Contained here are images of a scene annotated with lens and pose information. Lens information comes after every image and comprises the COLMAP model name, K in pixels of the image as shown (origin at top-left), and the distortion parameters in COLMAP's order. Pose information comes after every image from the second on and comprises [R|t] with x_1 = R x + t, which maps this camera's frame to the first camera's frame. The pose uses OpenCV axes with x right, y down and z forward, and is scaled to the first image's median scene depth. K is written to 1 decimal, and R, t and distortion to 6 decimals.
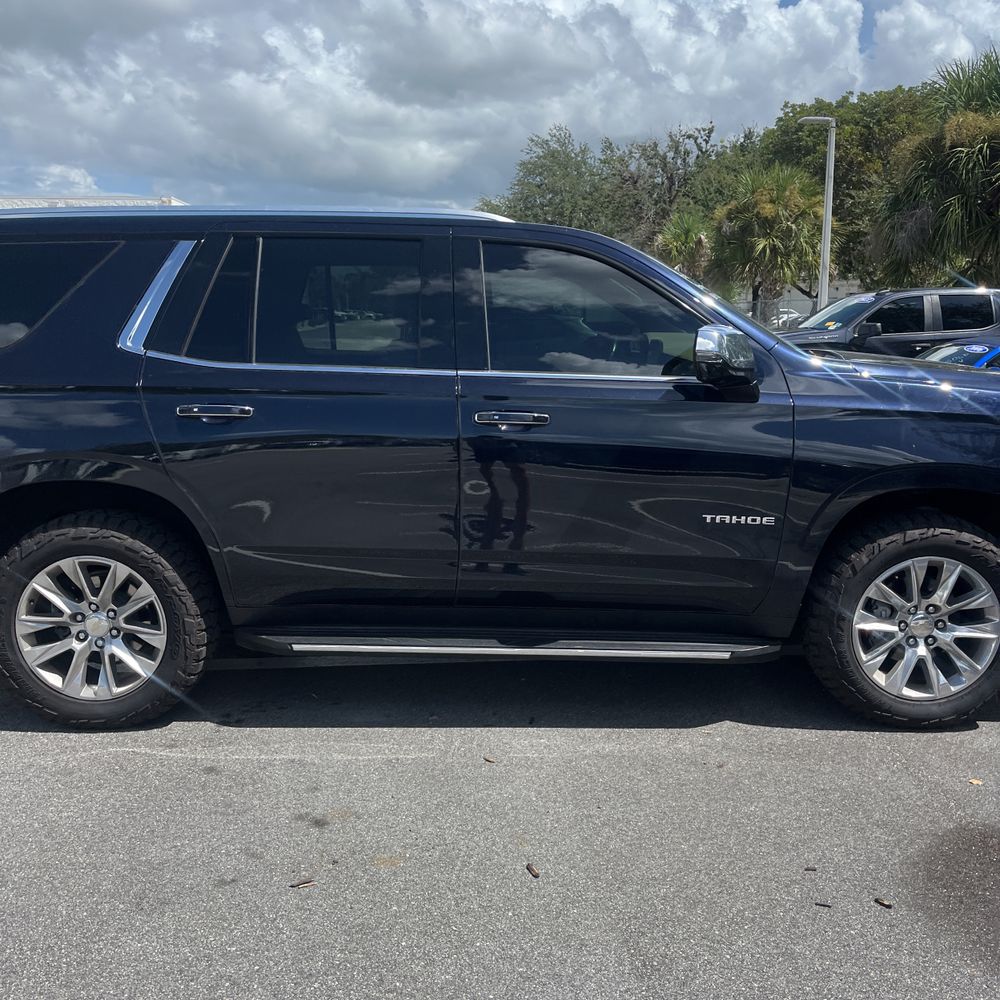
lens RADIAL K [[1014.5, 0, 501.1], [0, 1014.5, 501.1], [0, 0, 1]] dist [0.011698, 0.000000]
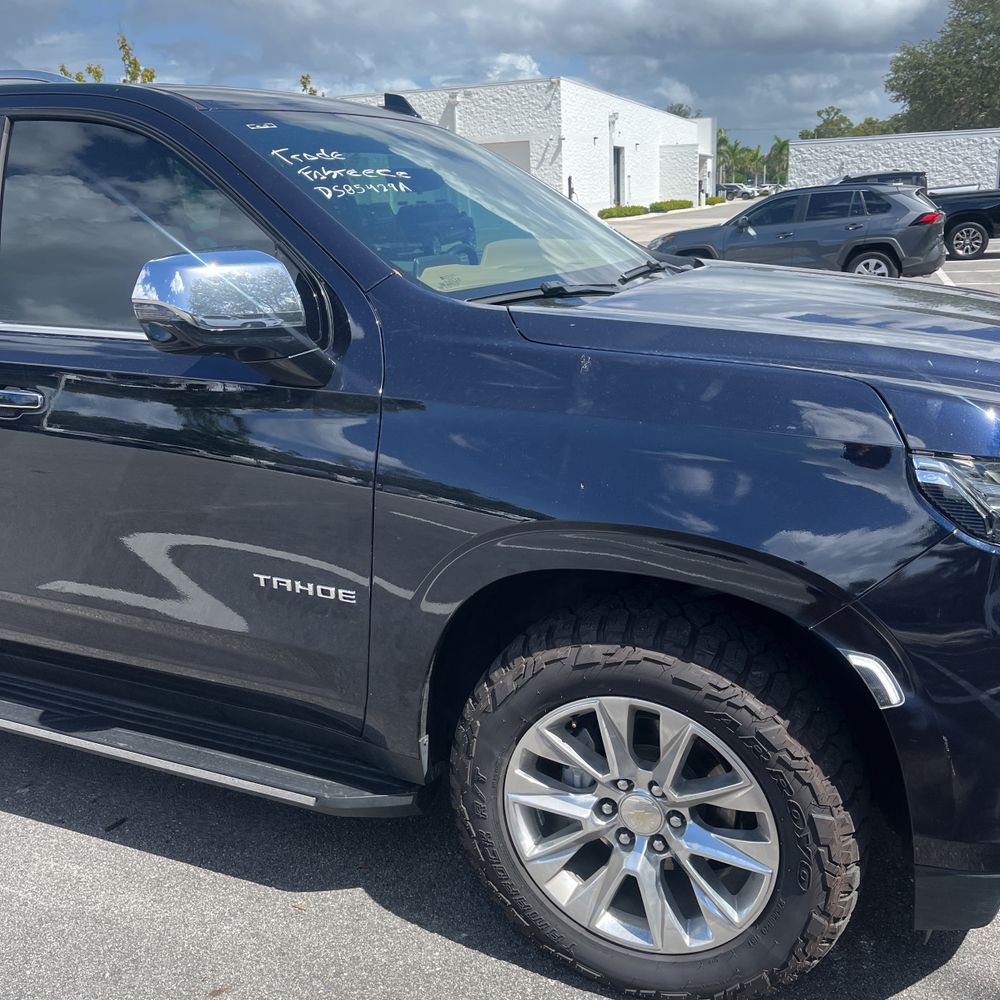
lens RADIAL K [[1014.5, 0, 479.8], [0, 1014.5, 495.7], [0, 0, 1]] dist [0.011698, 0.000000]
pose [[0.910142, 0.079179, -0.406660, 0.542254], [-0.034637, 0.992673, 0.115757, -0.102187], [0.412846, -0.091269, 0.906216, 0.501323]]
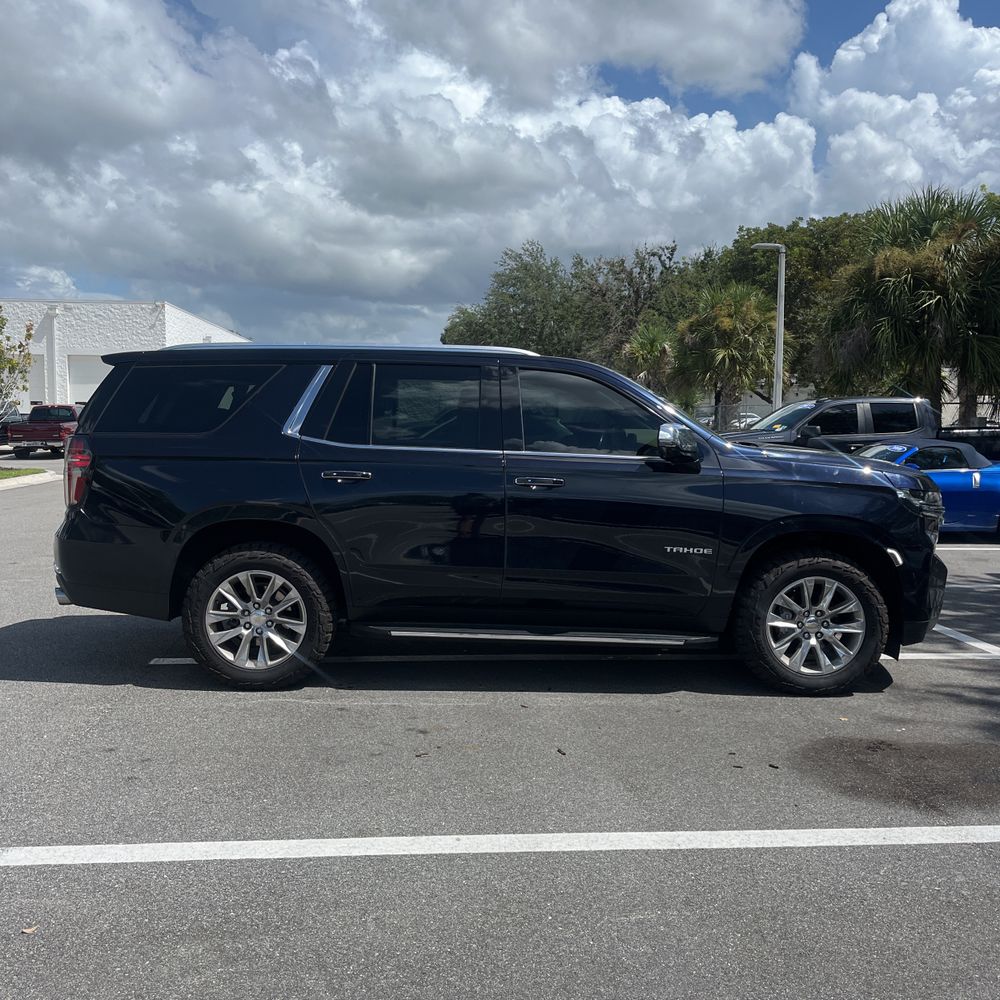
lens RADIAL K [[1014.5, 0, 475.6], [0, 1014.5, 478.7], [0, 0, 1]] dist [0.011698, 0.000000]
pose [[0.999914, 0.011388, 0.006529, -0.092006], [-0.010533, 0.992882, -0.118637, 0.092390], [-0.007834, 0.118558, 0.992916, -0.499691]]
